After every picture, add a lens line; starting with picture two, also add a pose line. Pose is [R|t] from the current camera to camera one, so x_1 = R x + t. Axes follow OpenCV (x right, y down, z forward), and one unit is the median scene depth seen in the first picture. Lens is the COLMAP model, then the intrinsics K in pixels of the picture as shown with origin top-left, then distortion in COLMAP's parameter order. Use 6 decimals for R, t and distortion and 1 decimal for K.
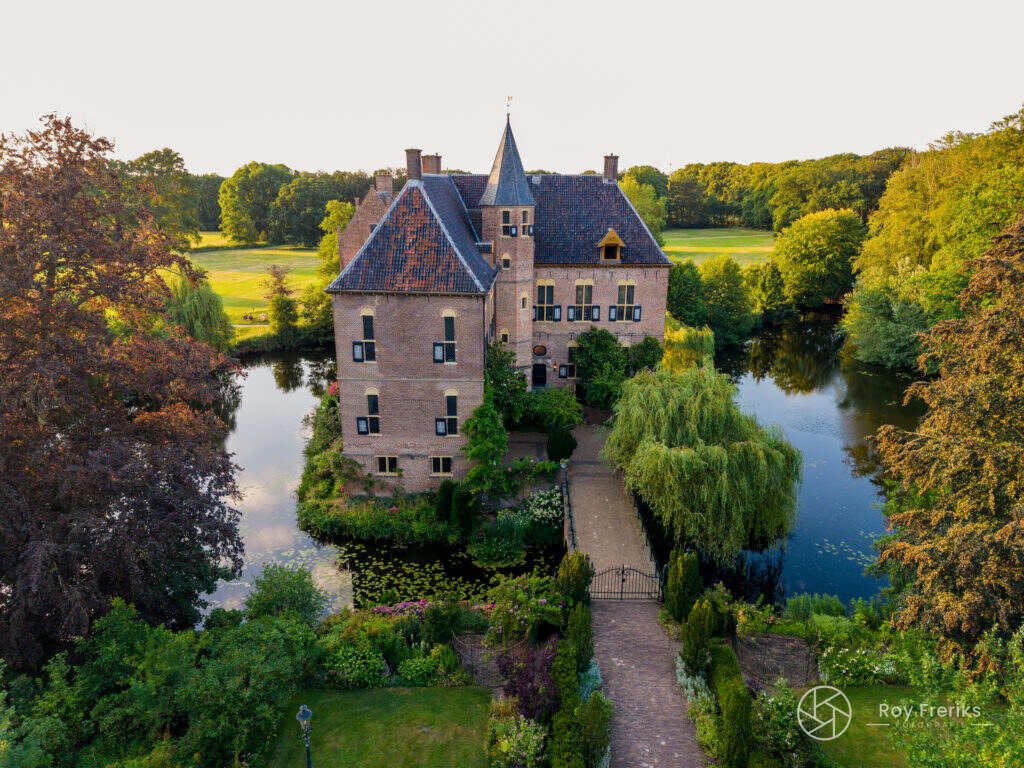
lens RADIAL K [[680.0, 0, 511.8], [0, 680.0, 388.7], [0, 0, 1]] dist [0.049285, -0.068917]
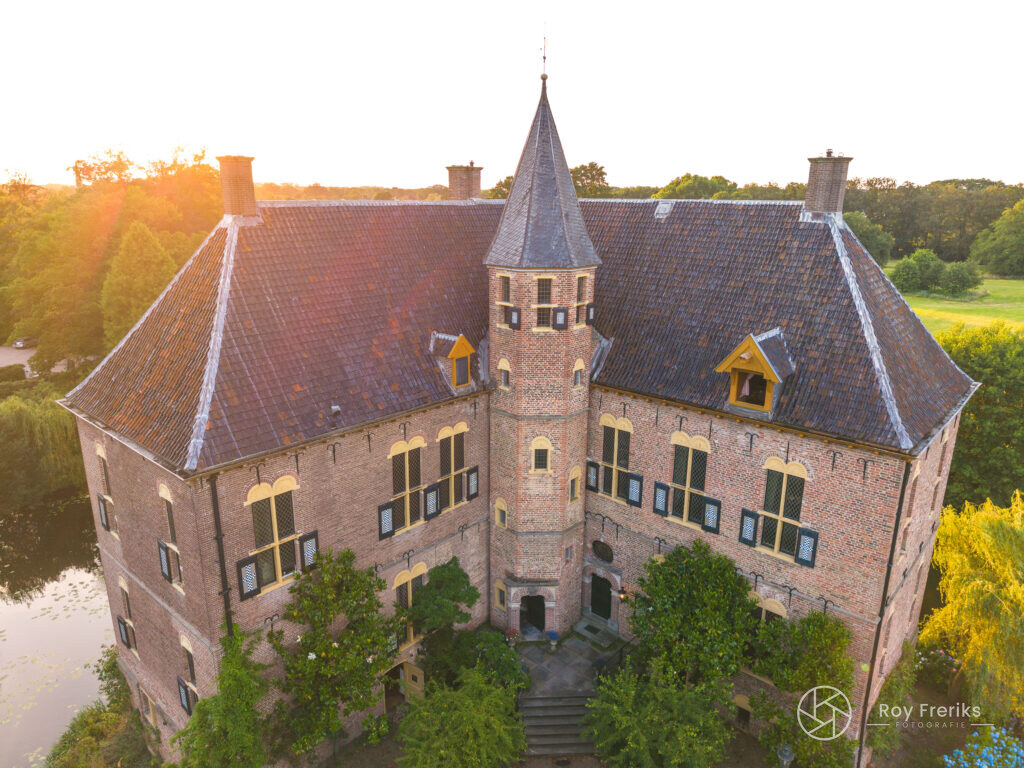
lens RADIAL K [[682.3, 0, 512.0], [0, 682.3, 384.0], [0, 0, 1]] dist [0.043168, -0.053756]
pose [[0.767328, 0.173445, -0.617352, 0.299481], [-0.186799, 0.981432, 0.043554, -0.200024], [0.613444, 0.081900, 0.785480, 0.605015]]
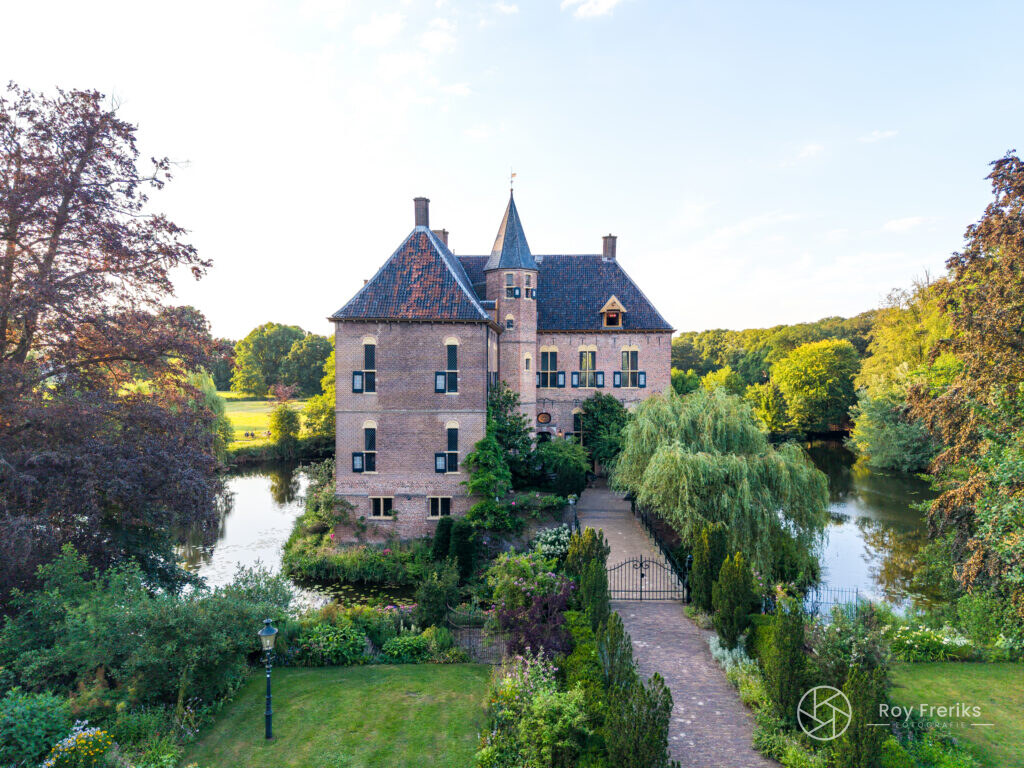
lens RADIAL K [[682.3, 0, 512.0], [0, 682.3, 384.0], [0, 0, 1]] dist [0.043168, -0.053756]
pose [[0.999986, -0.002614, -0.004585, -0.000346], [0.001311, 0.964524, -0.263992, 0.167221], [0.005112, 0.263982, 0.964514, 0.046851]]
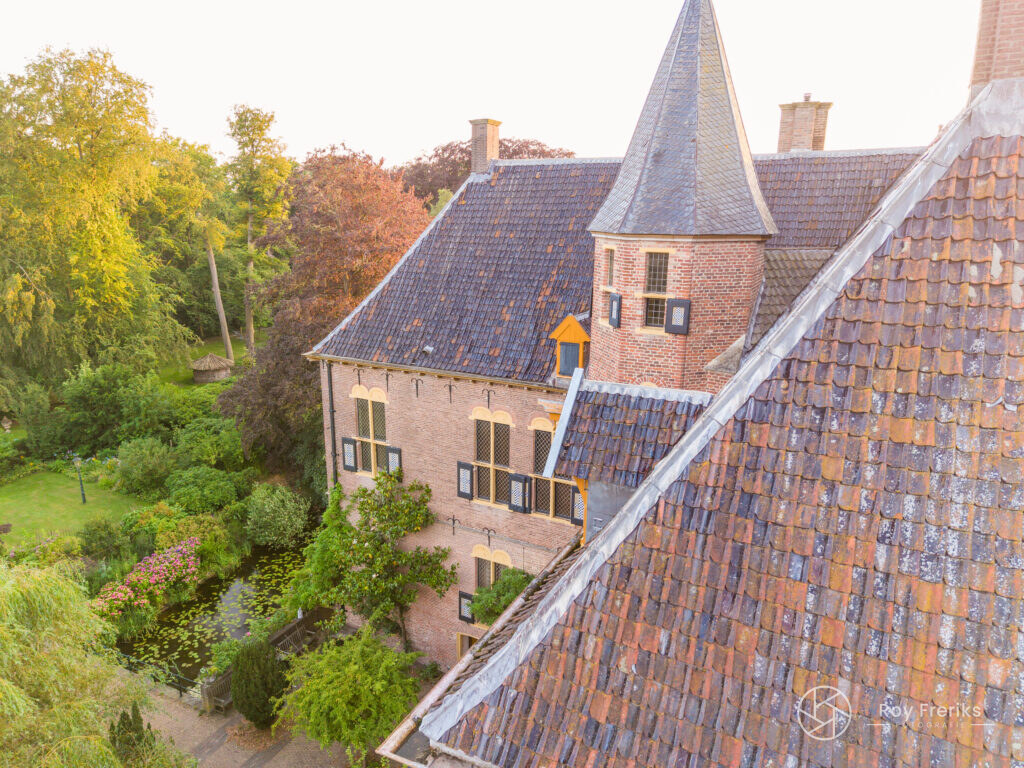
lens RADIAL K [[682.3, 0, 512.0], [0, 682.3, 384.0], [0, 0, 1]] dist [0.043168, -0.053756]
pose [[-0.430024, 0.230474, -0.872904, 0.331579], [-0.261197, 0.893758, 0.364655, -0.302170], [0.864208, 0.384810, -0.324139, 1.063210]]
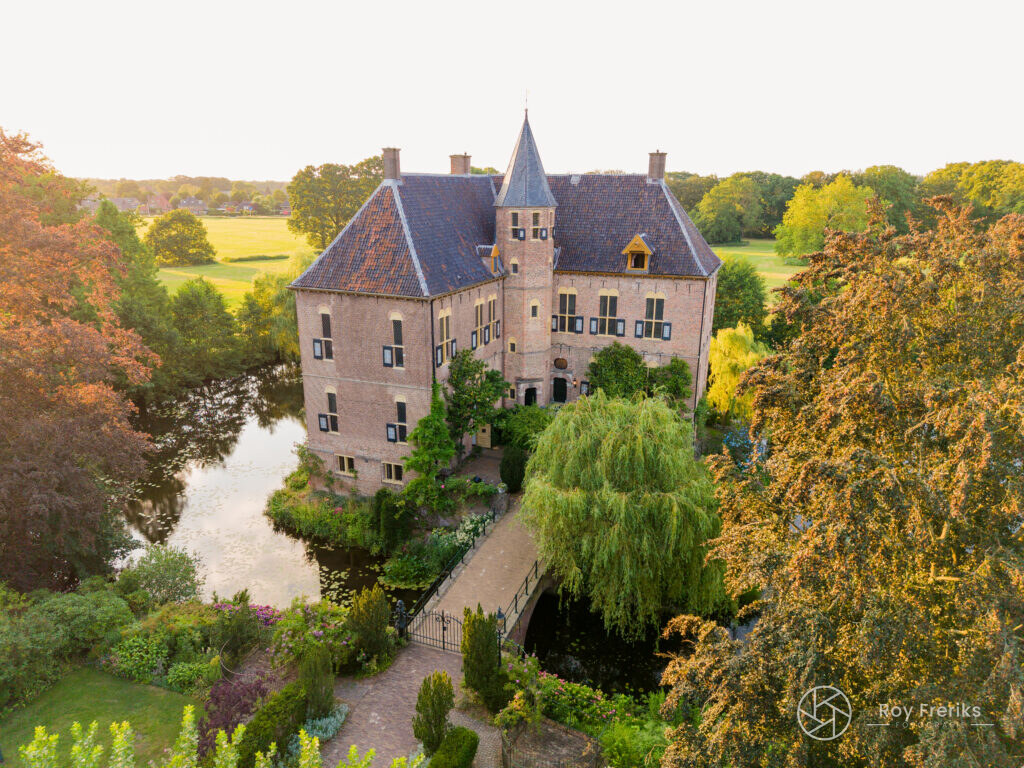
lens RADIAL K [[680.0, 0, 511.8], [0, 680.0, 388.7], [0, 0, 1]] dist [0.049285, -0.068917]
pose [[0.941134, 0.096448, -0.323983, 0.304951], [-0.097558, 0.995147, 0.012855, -0.029838], [0.323650, 0.019509, 0.945976, 0.111319]]
